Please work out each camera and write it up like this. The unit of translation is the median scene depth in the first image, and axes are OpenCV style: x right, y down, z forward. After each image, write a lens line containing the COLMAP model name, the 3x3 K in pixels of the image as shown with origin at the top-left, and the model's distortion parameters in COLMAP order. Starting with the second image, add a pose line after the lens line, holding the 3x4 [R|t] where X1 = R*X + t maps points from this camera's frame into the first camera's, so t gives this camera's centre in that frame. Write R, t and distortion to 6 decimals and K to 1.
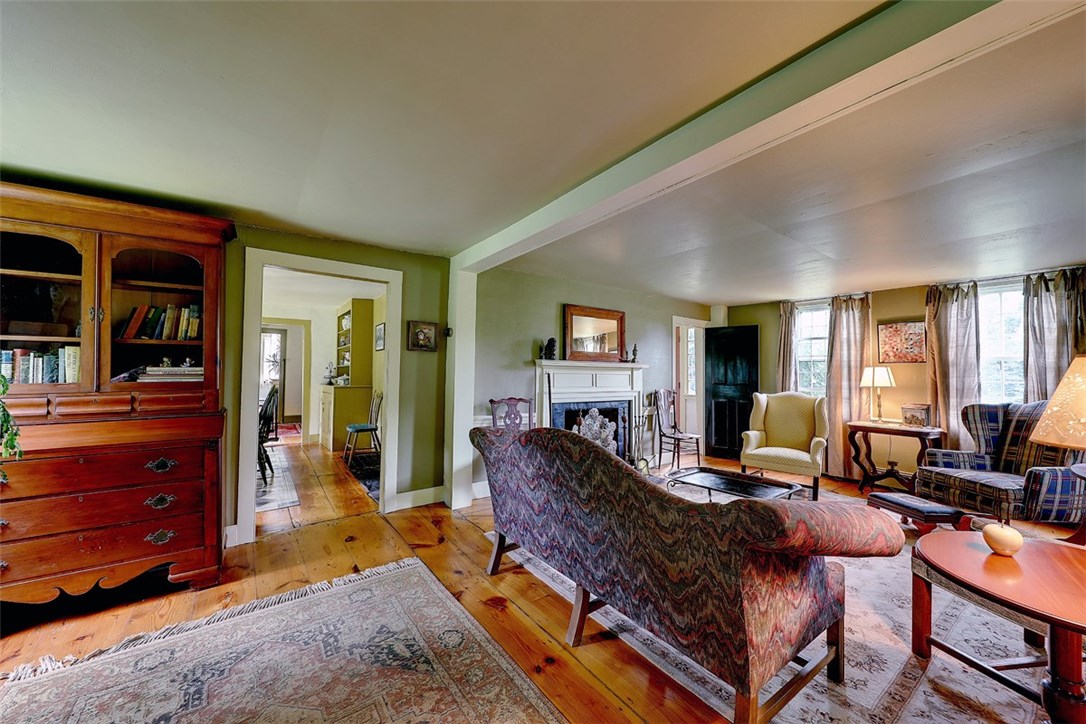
lens RADIAL K [[402.0, 0, 544.1], [0, 402.0, 359.4], [0, 0, 1]] dist [0.000469, 0.000003]
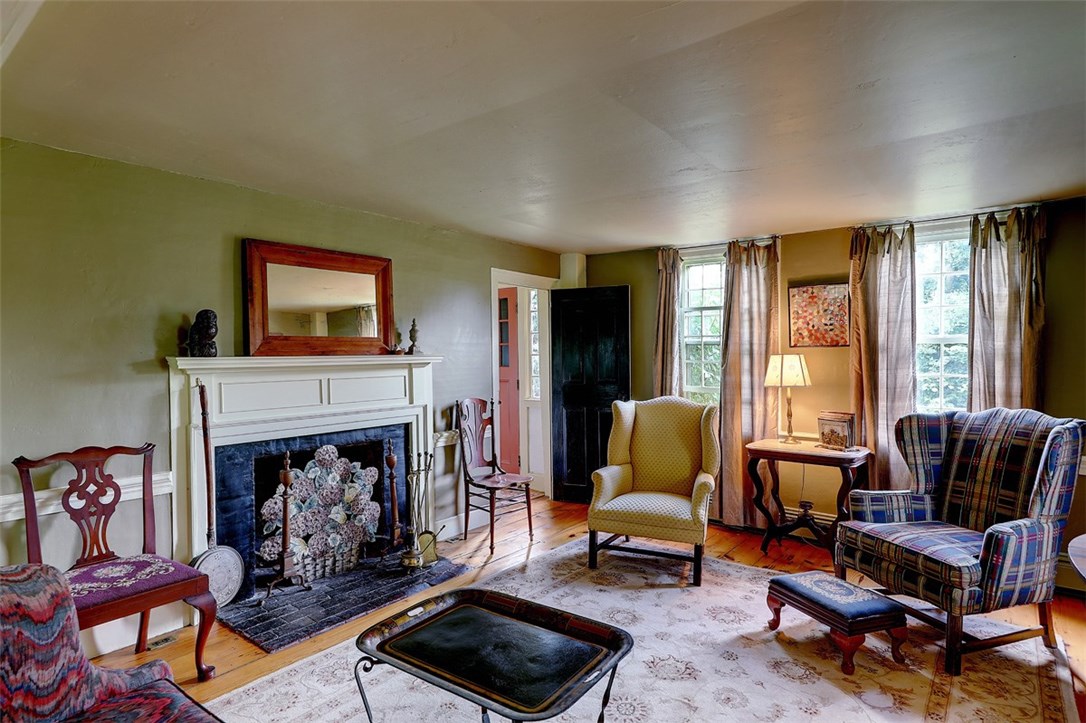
lens RADIAL K [[608.6, 0, 543.0], [0, 608.6, 361.5], [0, 0, 1]] dist [0.001882, -0.000262]
pose [[0.955371, -0.026739, 0.294196, 0.172674], [0.013910, 0.998862, 0.045614, -0.018909], [-0.295081, -0.039486, 0.954656, 0.190697]]
